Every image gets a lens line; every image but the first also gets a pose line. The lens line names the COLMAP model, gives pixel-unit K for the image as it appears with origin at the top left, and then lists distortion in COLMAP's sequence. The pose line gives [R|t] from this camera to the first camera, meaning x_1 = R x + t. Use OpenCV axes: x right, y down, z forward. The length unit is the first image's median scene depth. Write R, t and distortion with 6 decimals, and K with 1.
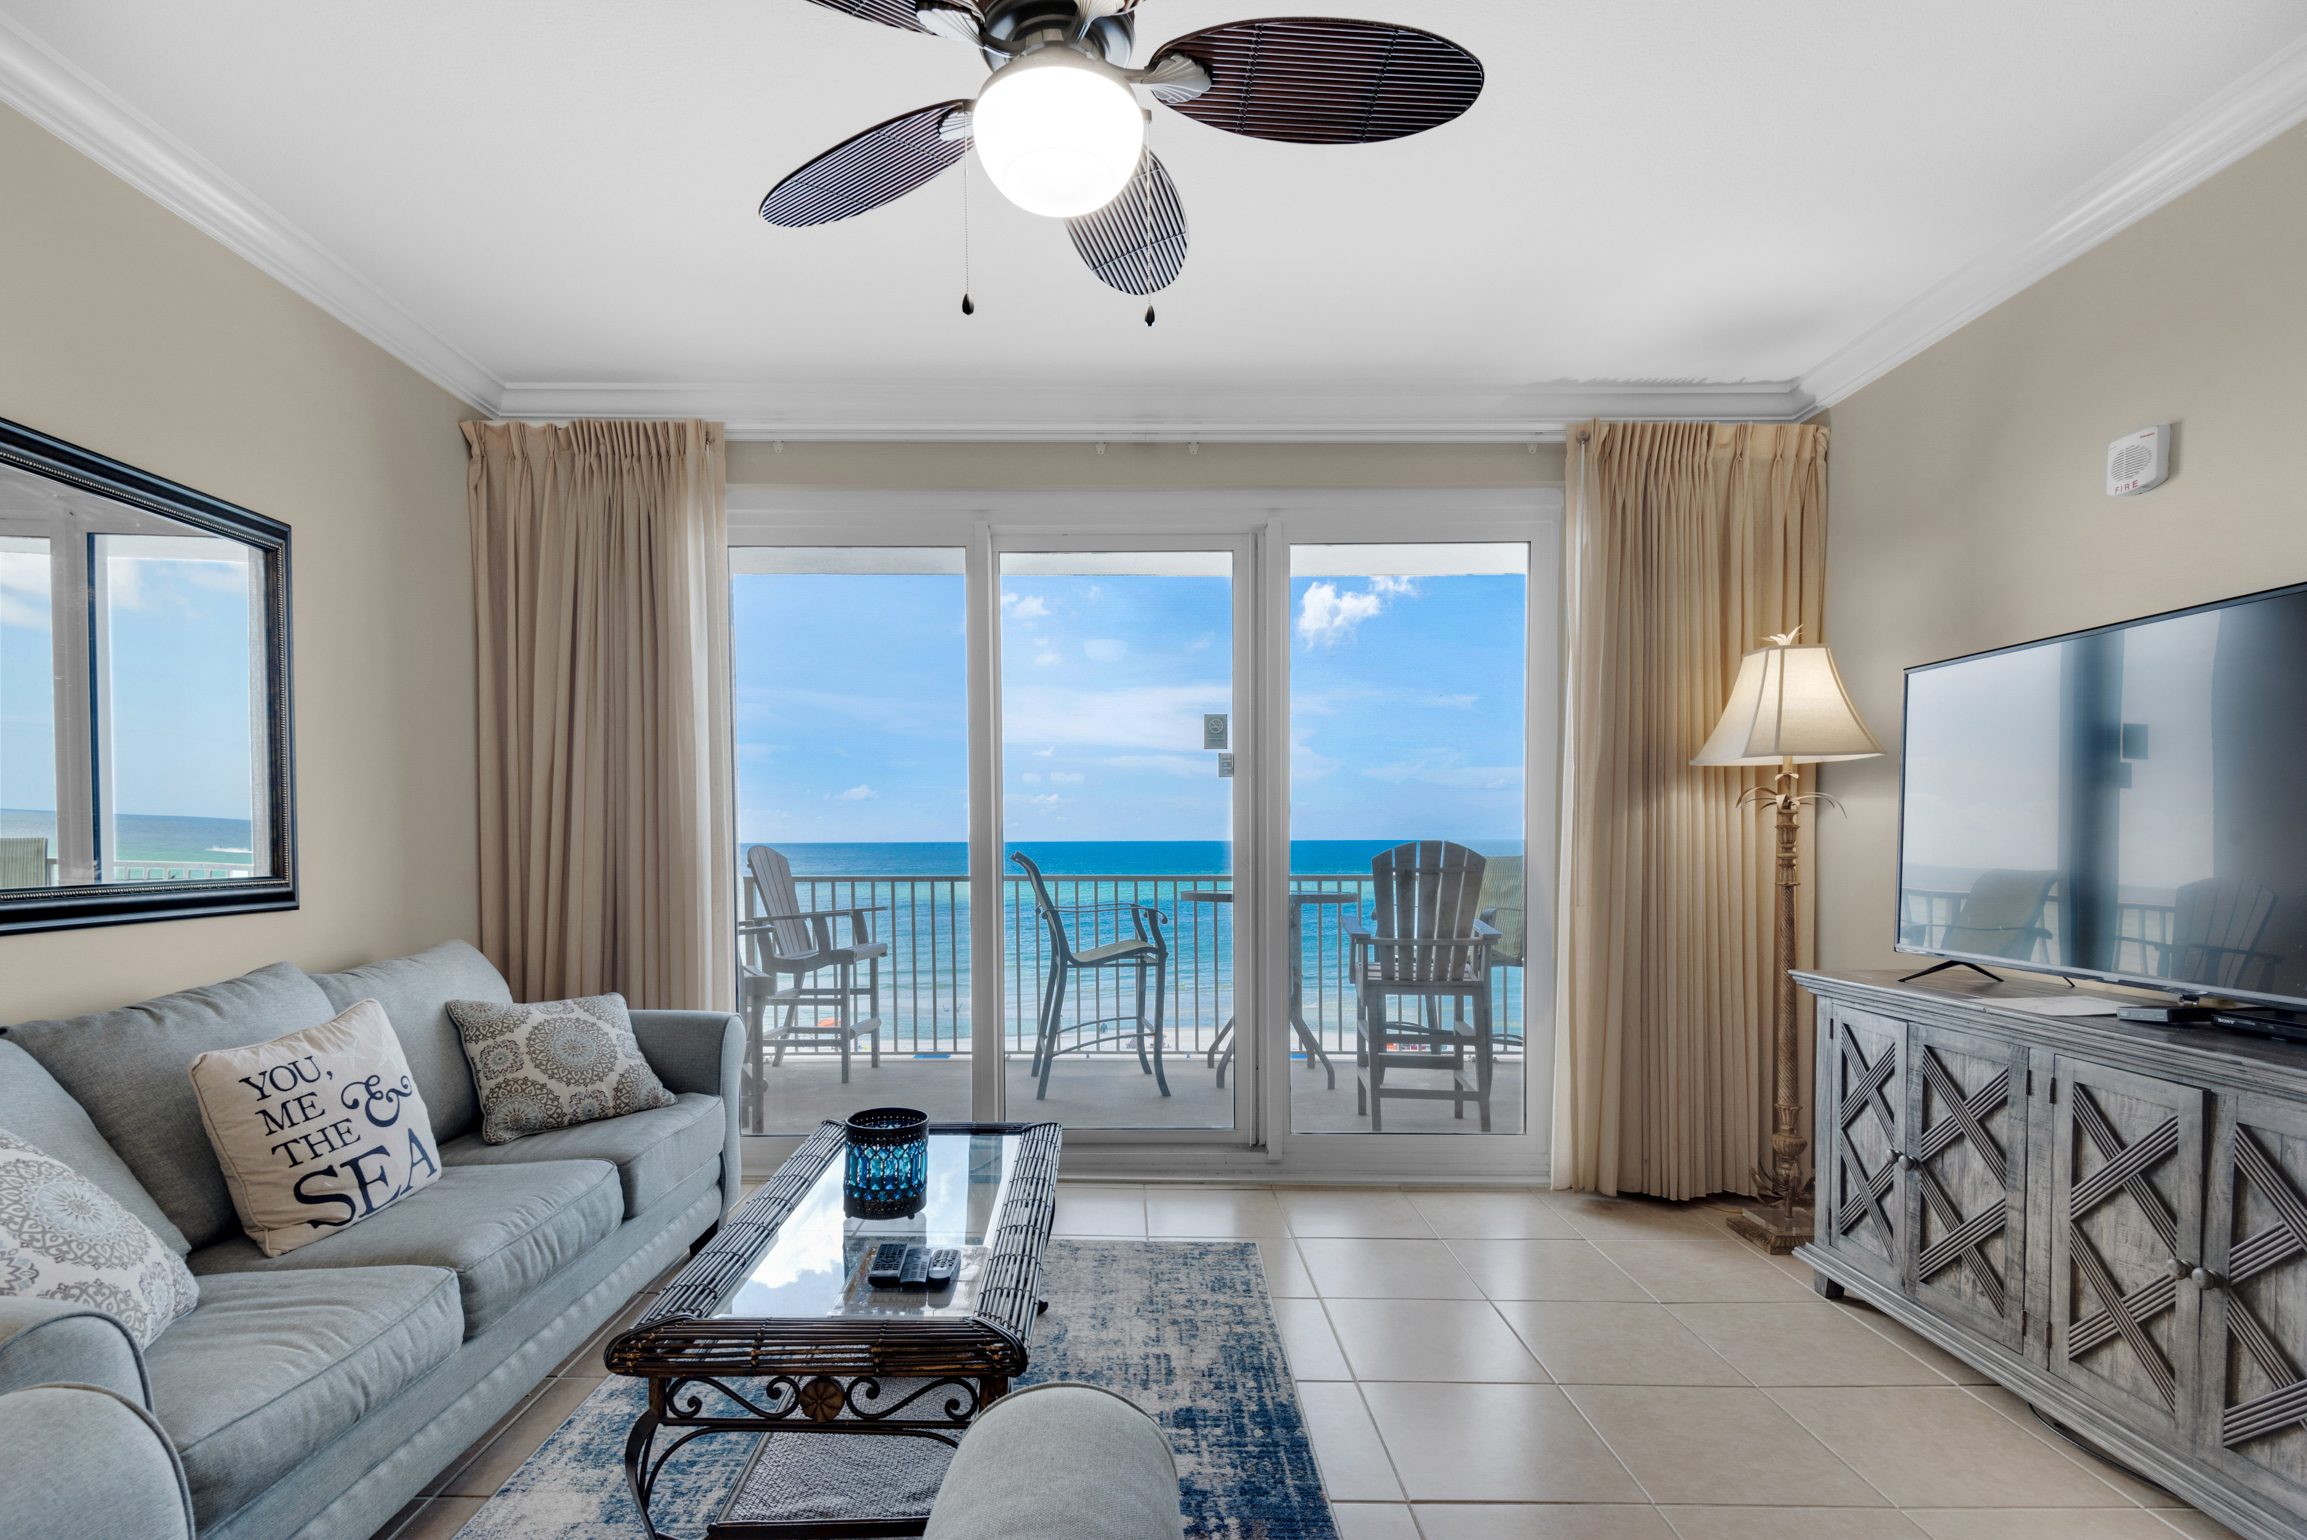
lens RADIAL K [[1074.5, 0, 1122.3], [0, 1074.5, 878.4], [0, 0, 1]] dist [0.002680, 0.000138]
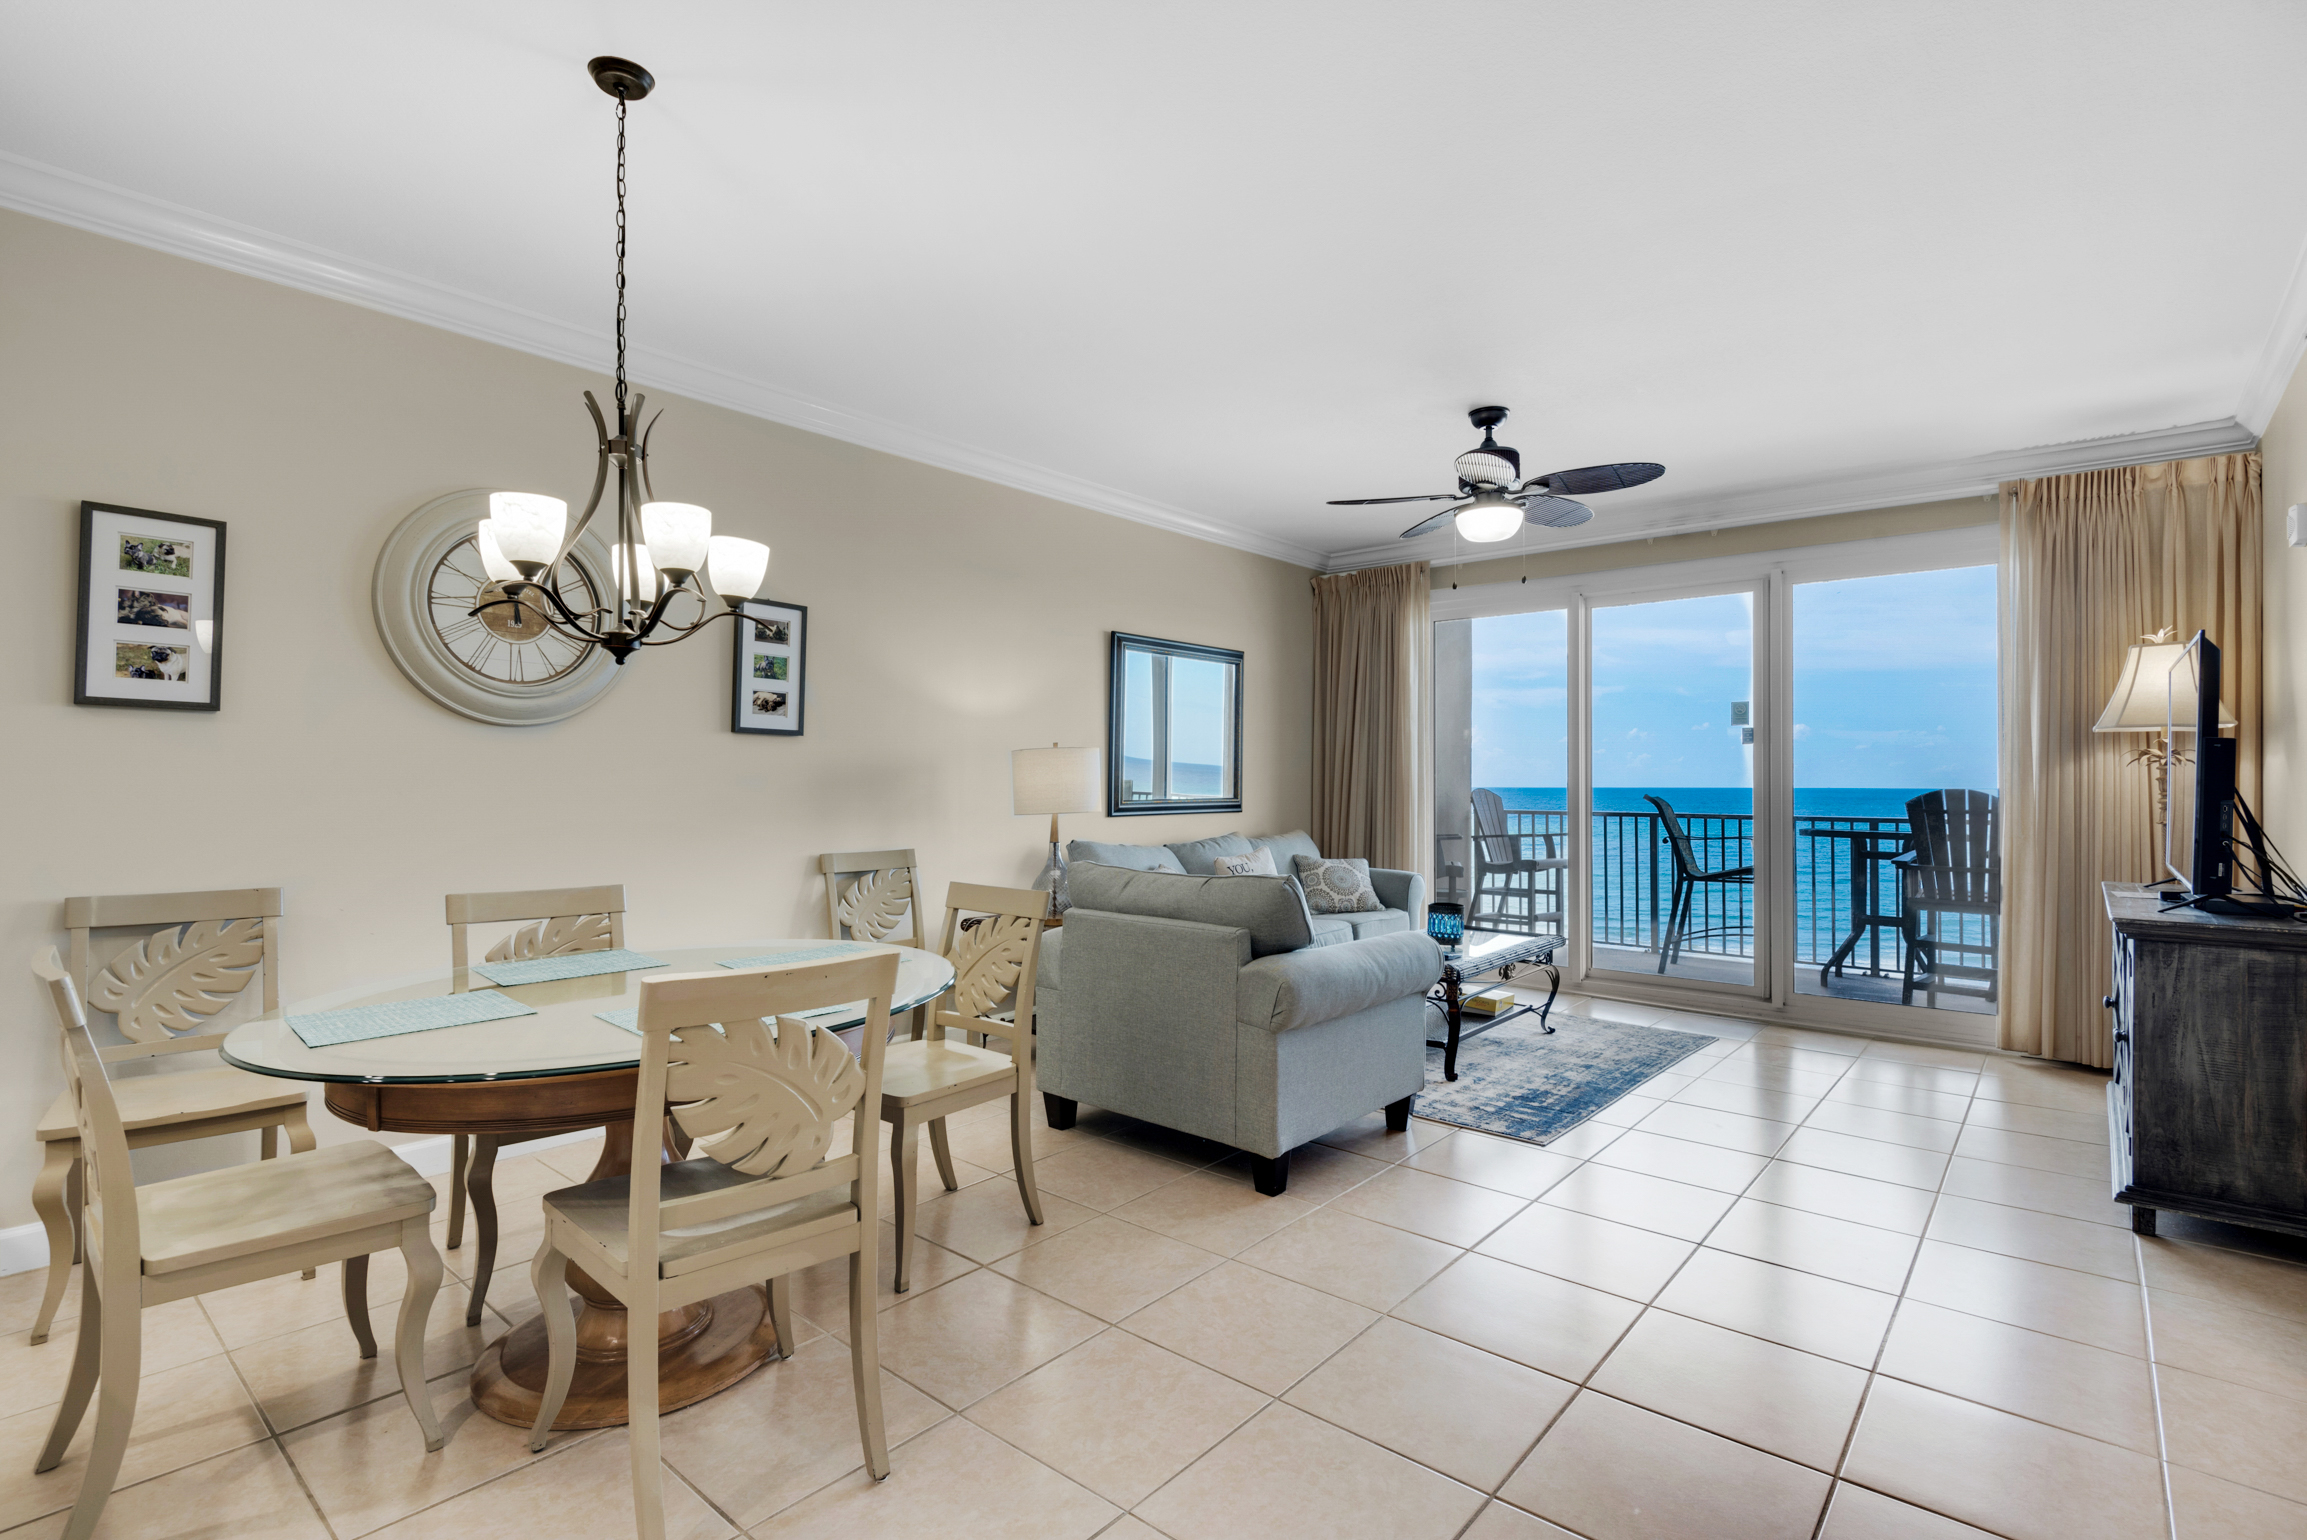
lens RADIAL K [[1105.5, 0, 1149.4], [0, 1105.5, 780.6], [0, 0, 1]] dist [-0.000503, -0.000133]
pose [[0.761190, 0.004228, -0.648515, 0.504225], [-0.030308, 0.999118, -0.029059, 0.027634], [0.647820, 0.041775, 0.760647, -0.754354]]
